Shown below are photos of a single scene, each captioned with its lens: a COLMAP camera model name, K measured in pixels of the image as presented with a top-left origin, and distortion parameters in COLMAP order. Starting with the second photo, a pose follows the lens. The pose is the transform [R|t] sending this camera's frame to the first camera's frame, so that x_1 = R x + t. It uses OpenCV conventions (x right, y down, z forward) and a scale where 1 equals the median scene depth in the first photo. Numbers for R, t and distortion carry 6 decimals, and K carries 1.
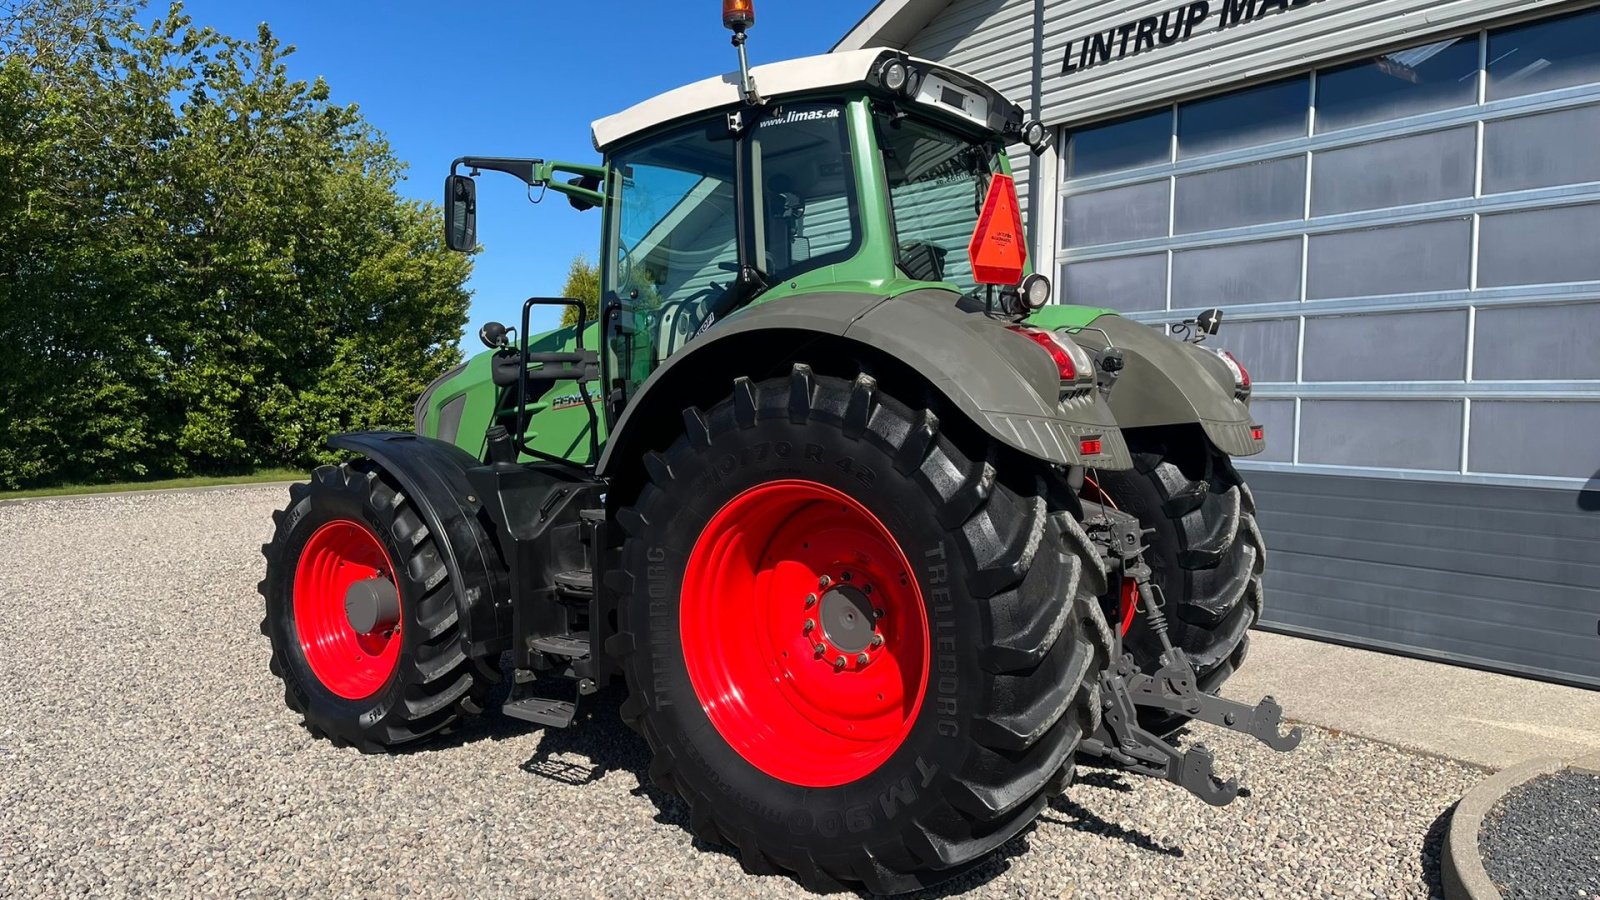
lens RADIAL K [[1206.7, 0, 798.0], [0, 1206.7, 449.6], [0, 0, 1]] dist [0.058645, -0.069711]
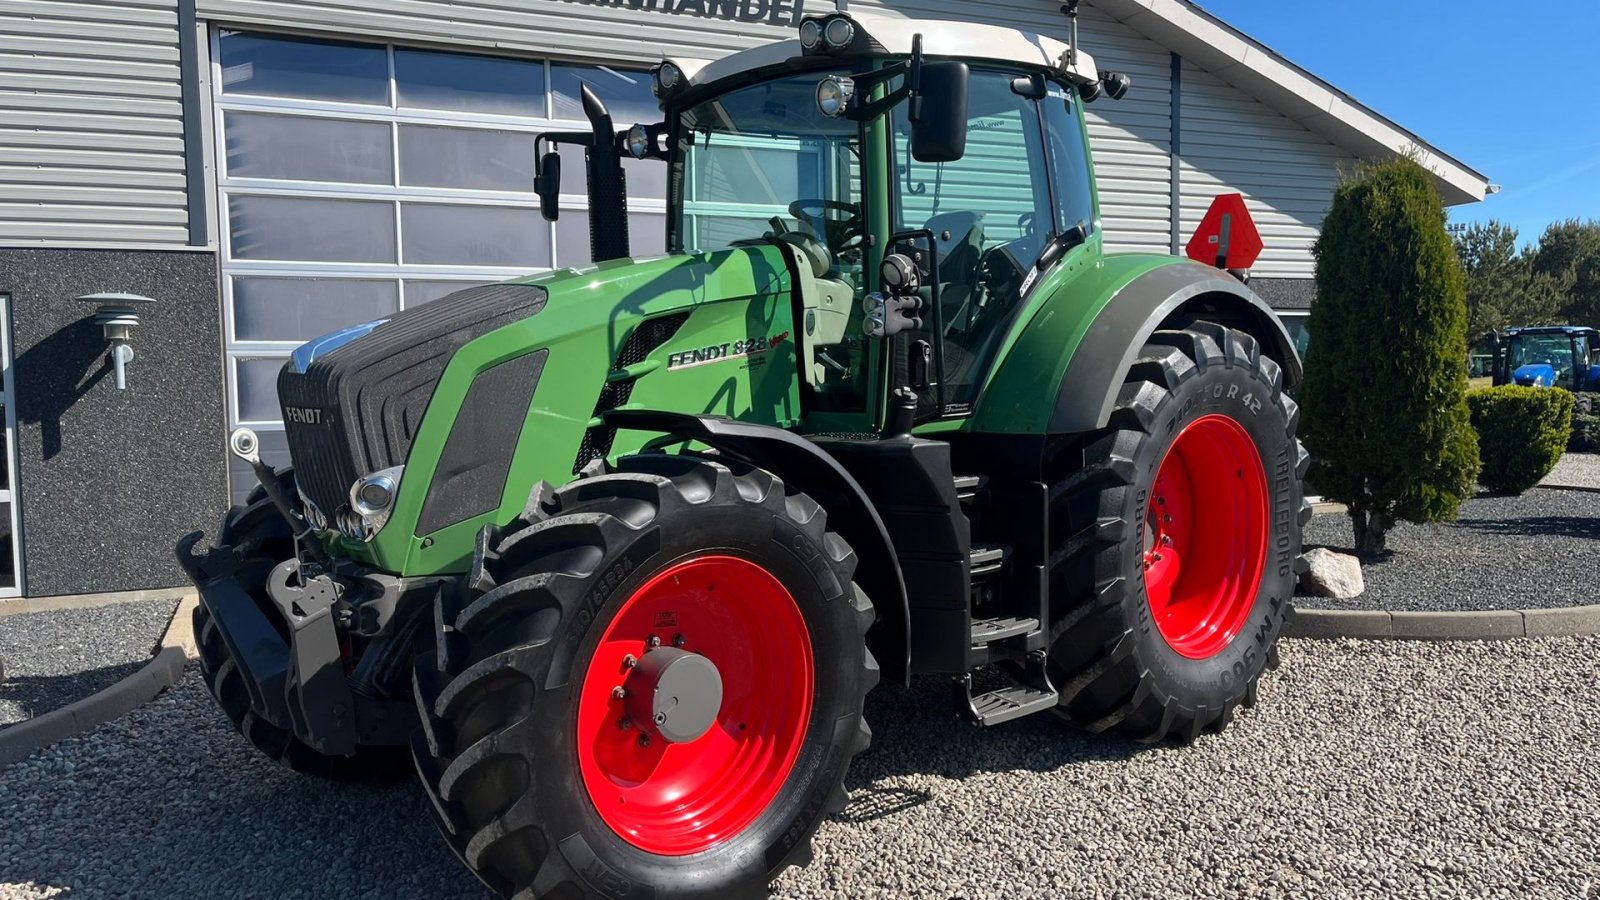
lens RADIAL K [[1206.7, 0, 793.3], [0, 1206.7, 459.0], [0, 0, 1]] dist [0.058645, -0.069711]
pose [[0.212942, -0.086516, 0.973227, -0.597489], [0.049957, 0.995733, 0.077586, -0.022694], [-0.975787, 0.032098, 0.216356, 0.521424]]
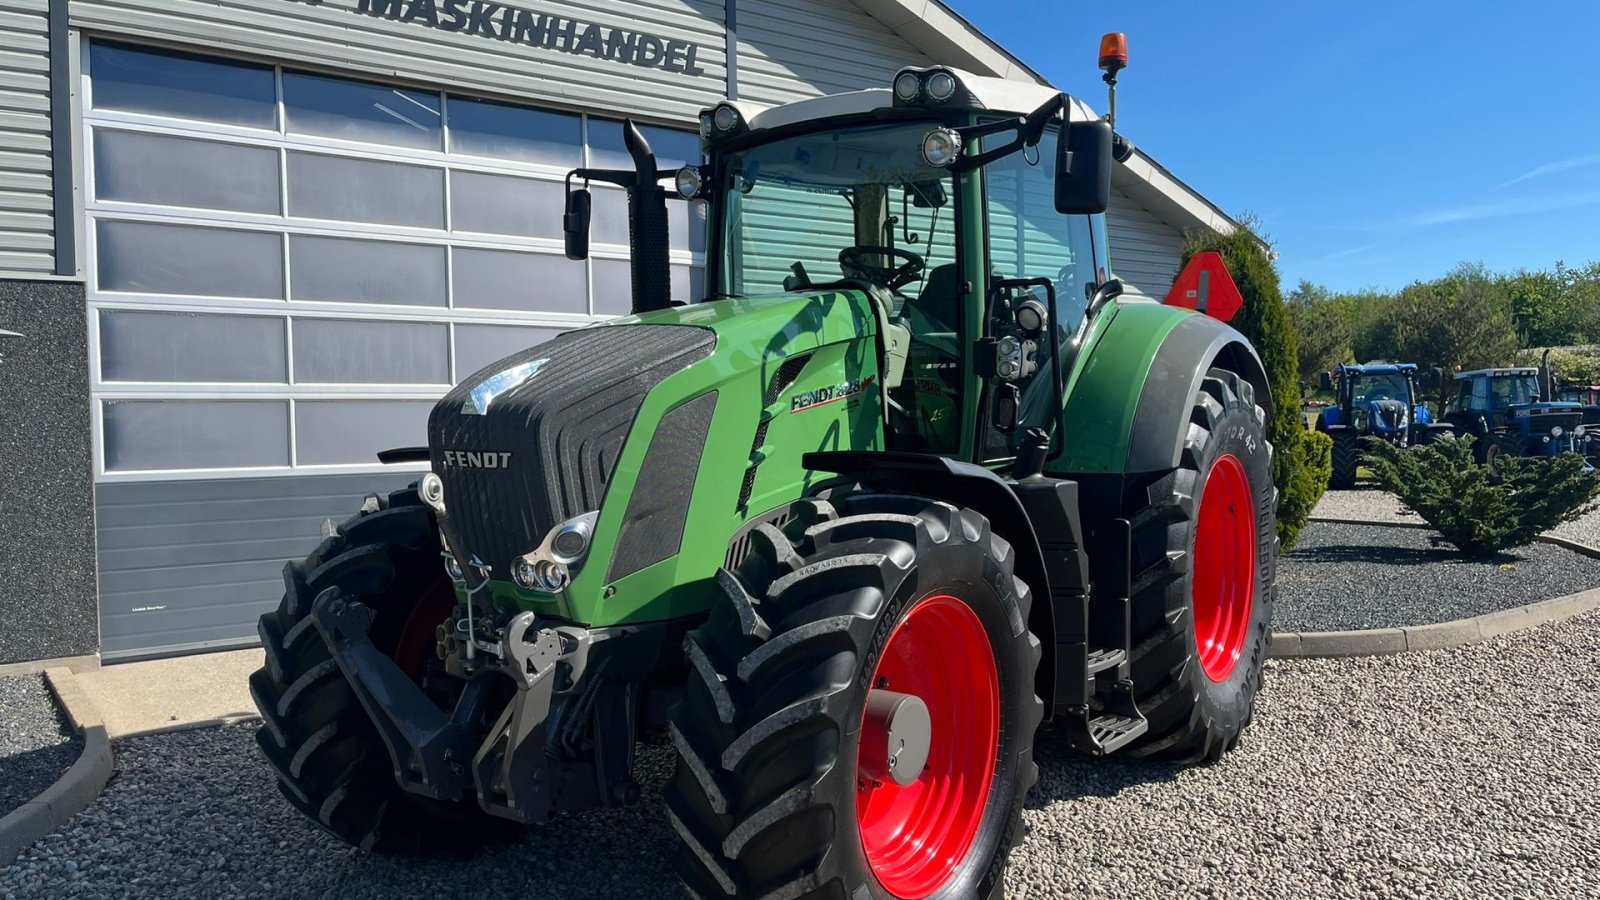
lens RADIAL K [[1206.7, 0, 784.2], [0, 1206.7, 461.1], [0, 0, 1]] dist [0.058645, -0.069711]
pose [[-0.005202, -0.051440, 0.998663, -0.615008], [0.047286, 0.997546, 0.051629, -0.028496], [-0.998868, 0.047492, -0.002757, 0.678330]]
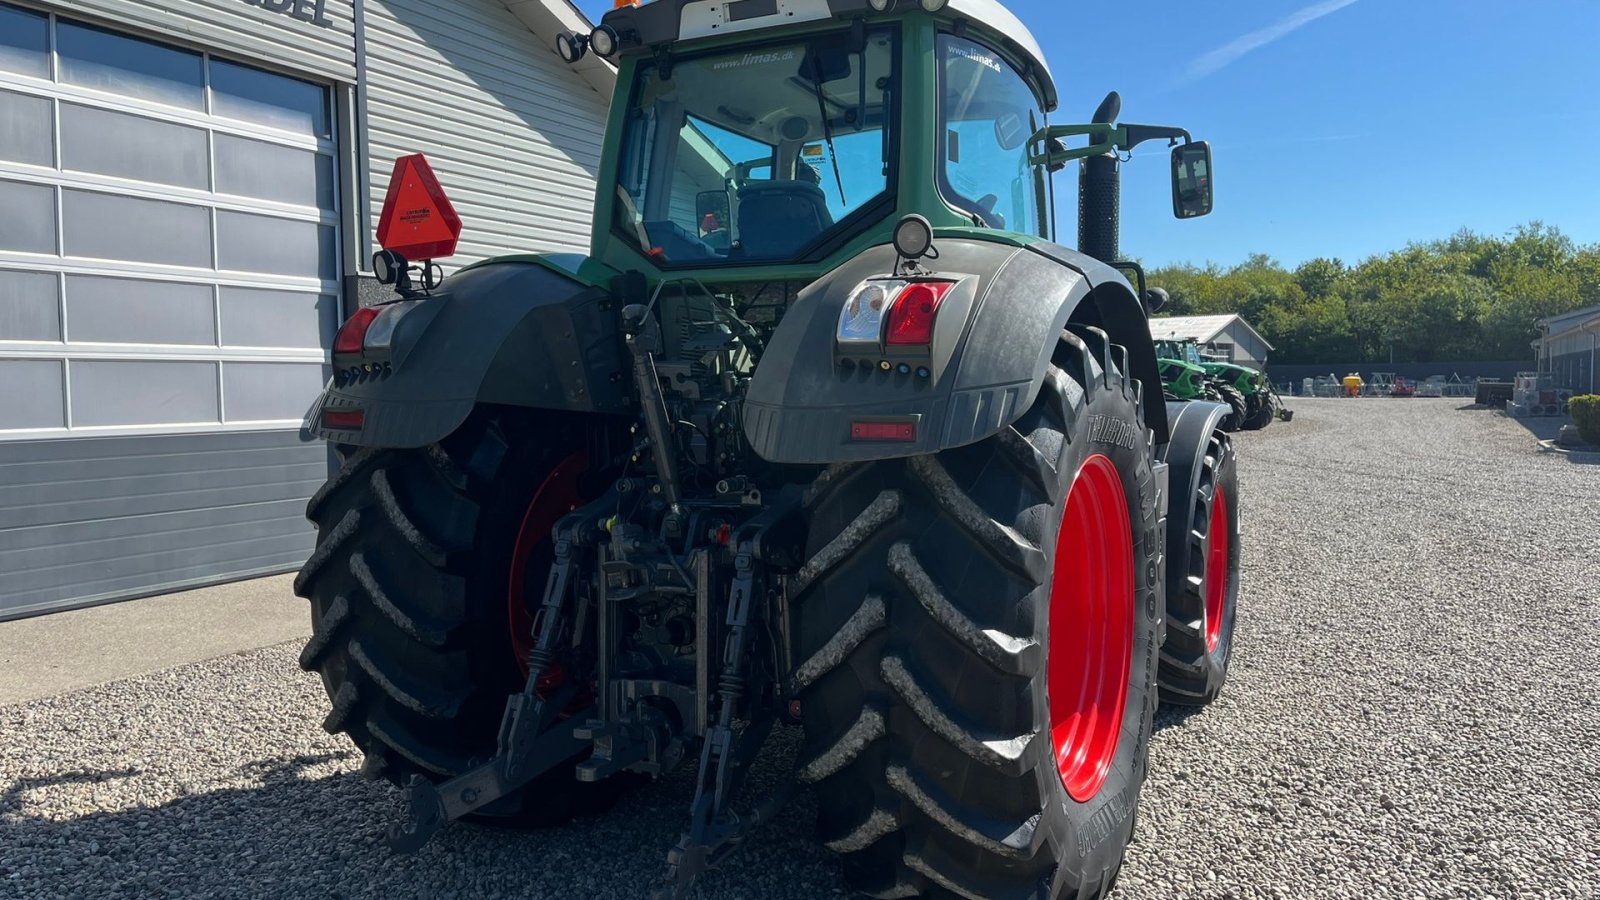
lens RADIAL K [[1206.7, 0, 797.6], [0, 1206.7, 446.5], [0, 0, 1]] dist [0.058645, -0.069711]
pose [[-0.448576, -0.066274, 0.891284, -0.661510], [0.024299, 0.995974, 0.086288, -0.040534], [-0.893414, 0.060365, -0.445160, 0.868689]]
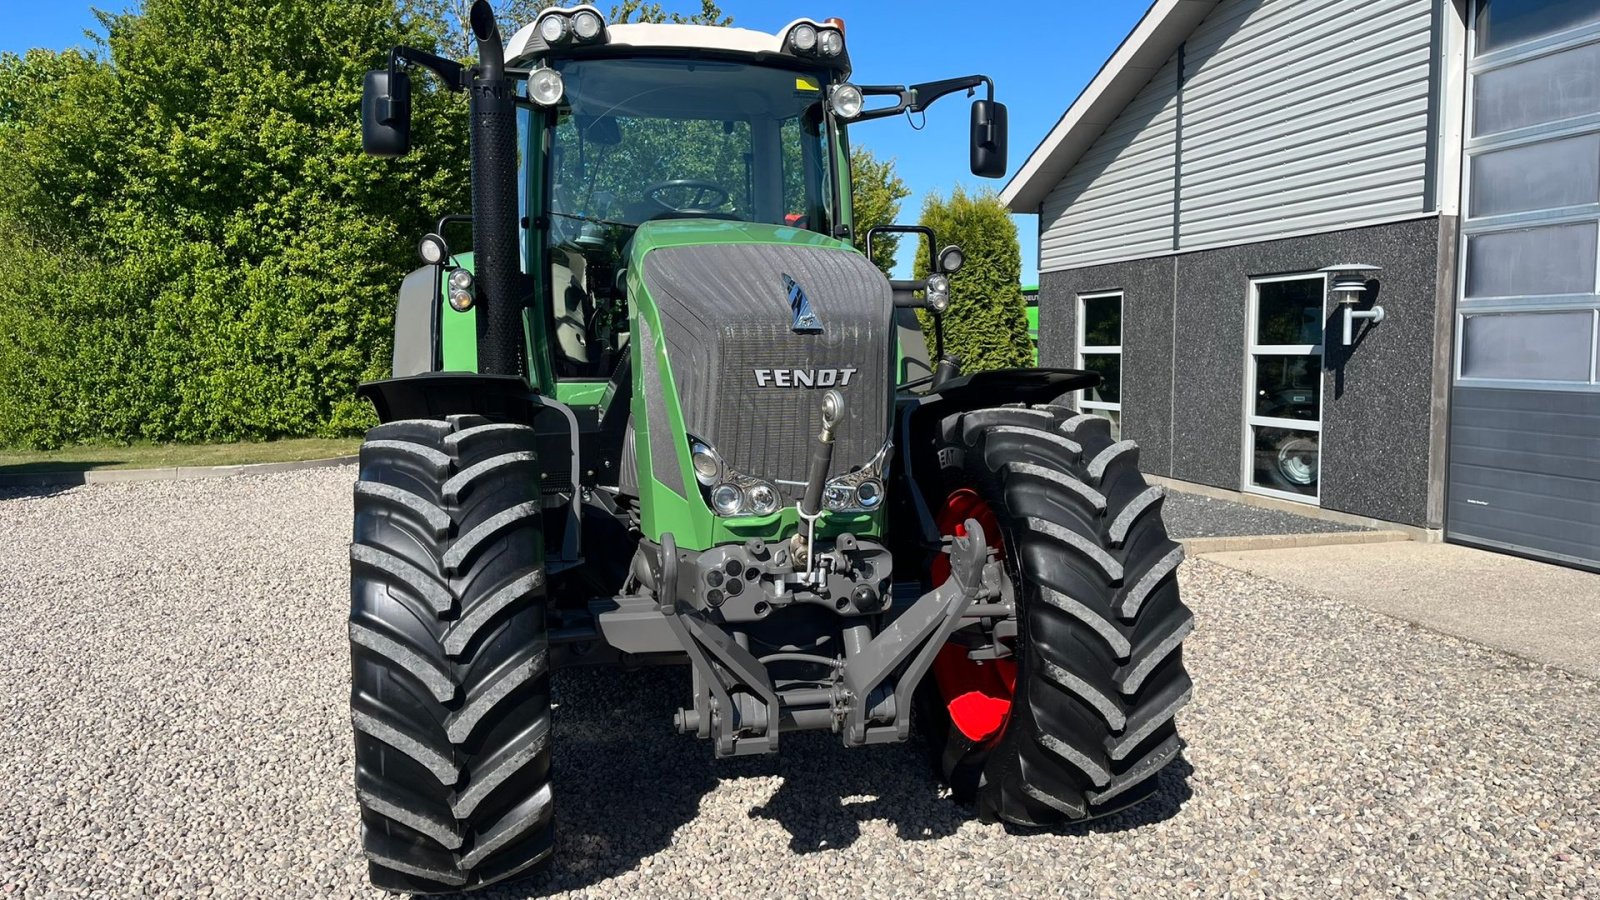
lens RADIAL K [[1206.7, 0, 804.1], [0, 1206.7, 433.1], [0, 0, 1]] dist [0.058645, -0.069711]
pose [[0.930357, 0.001135, -0.366654, 0.111998], [0.012843, 0.999281, 0.035681, 0.003858], [0.366431, -0.037906, 0.929673, 0.037650]]
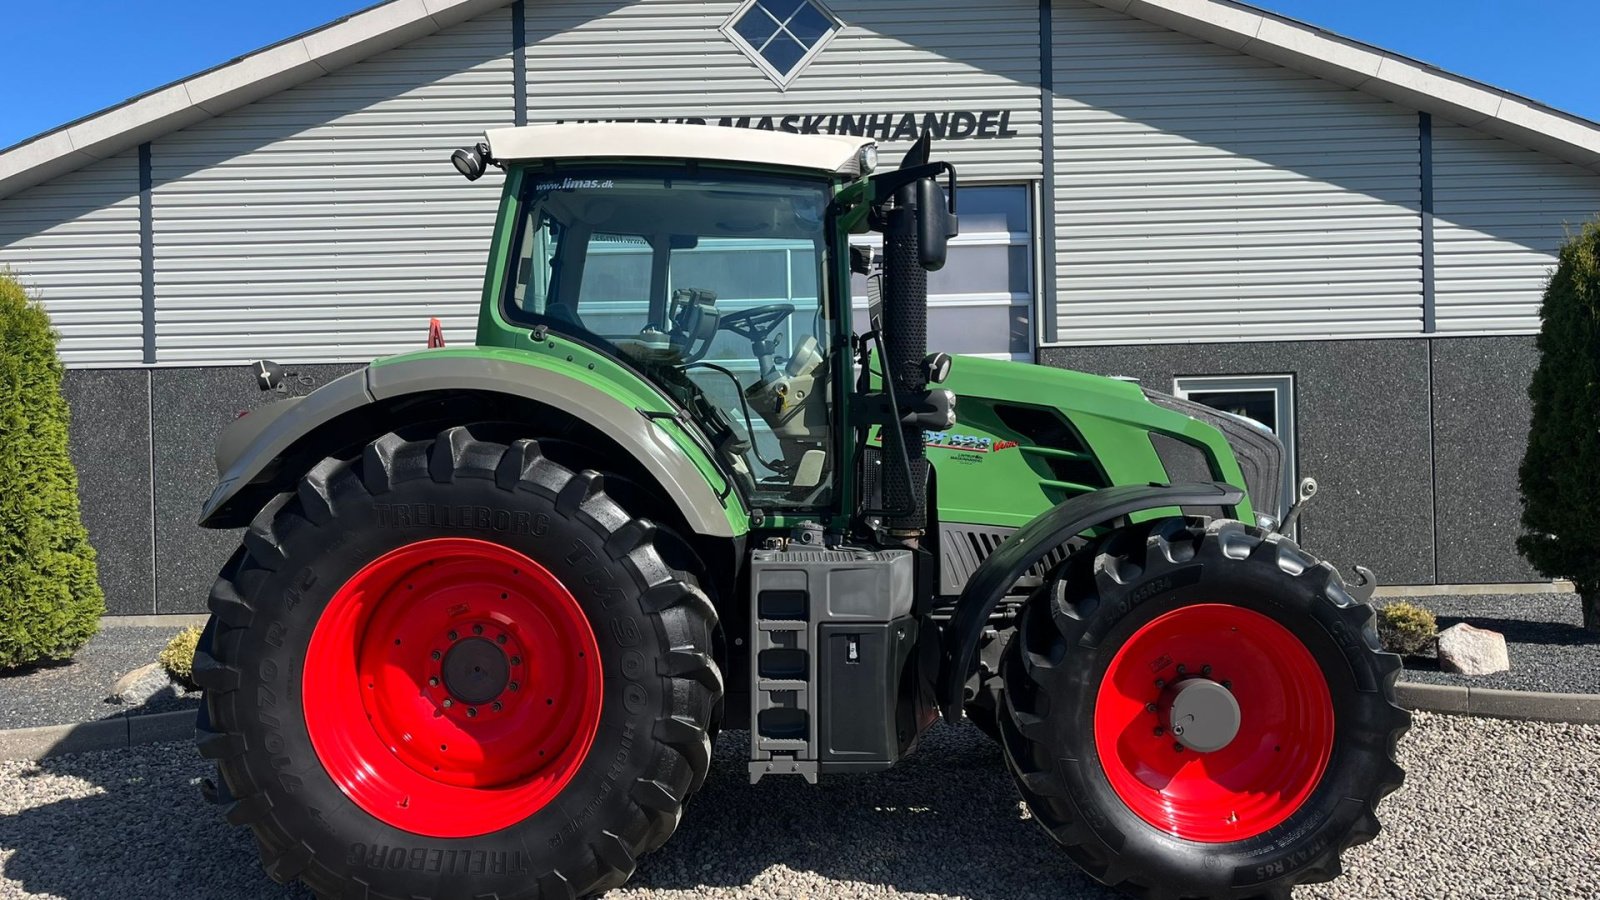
lens RADIAL K [[1206.7, 0, 783.4], [0, 1206.7, 444.1], [0, 0, 1]] dist [0.058645, -0.069711]
pose [[0.577799, -0.037237, 0.815329, -0.649953], [0.059799, 0.998205, 0.003212, -0.030326], [-0.813986, 0.046900, 0.578988, 0.220148]]
